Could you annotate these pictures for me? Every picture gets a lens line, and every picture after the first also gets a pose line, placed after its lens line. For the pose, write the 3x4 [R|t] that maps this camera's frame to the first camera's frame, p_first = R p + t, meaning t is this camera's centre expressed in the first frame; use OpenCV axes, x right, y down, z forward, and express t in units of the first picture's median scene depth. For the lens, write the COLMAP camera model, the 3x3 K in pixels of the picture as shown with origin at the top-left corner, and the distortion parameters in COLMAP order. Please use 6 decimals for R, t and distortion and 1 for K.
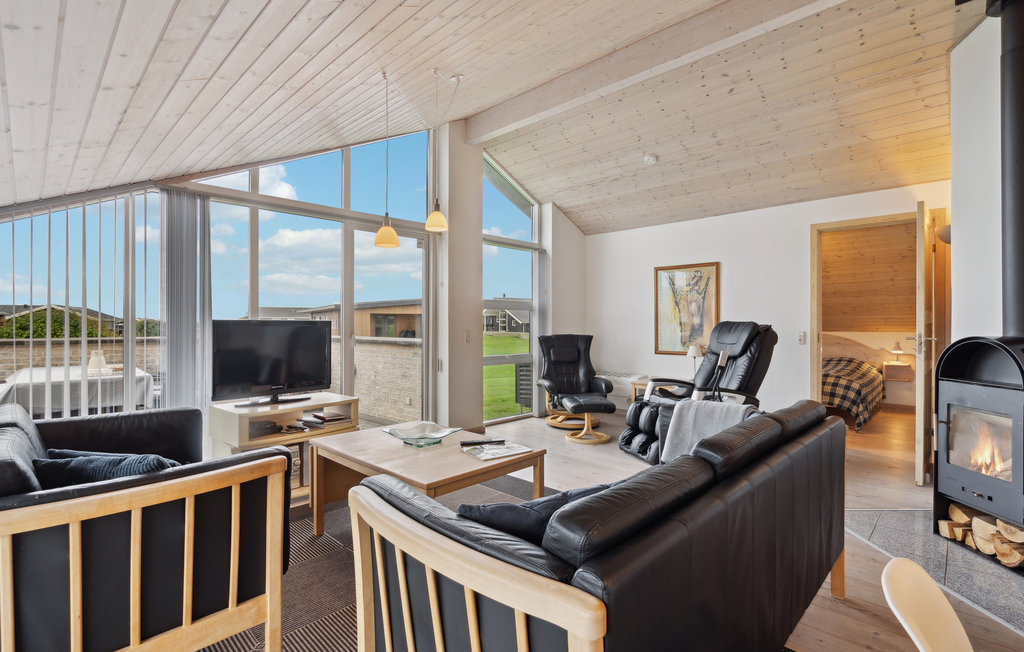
lens RADIAL K [[489.7, 0, 512.0], [0, 489.7, 326.0], [0, 0, 1]] dist [-0.000113, -0.000339]
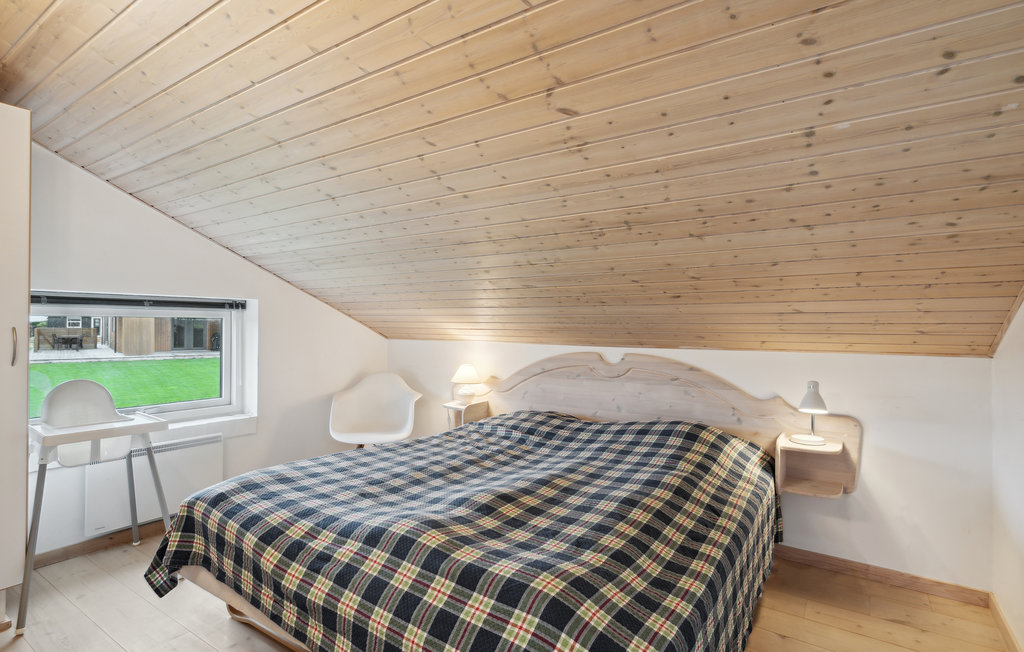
lens RADIAL K [[515.3, 0, 512.0], [0, 515.3, 326.0], [0, 0, 1]] dist [0.000360, 0.000046]
pose [[0.986327, 0.005712, 0.164701, 0.509785], [-0.005196, 0.999980, -0.003563, -0.004650], [-0.164718, 0.002658, 0.986337, 0.667152]]
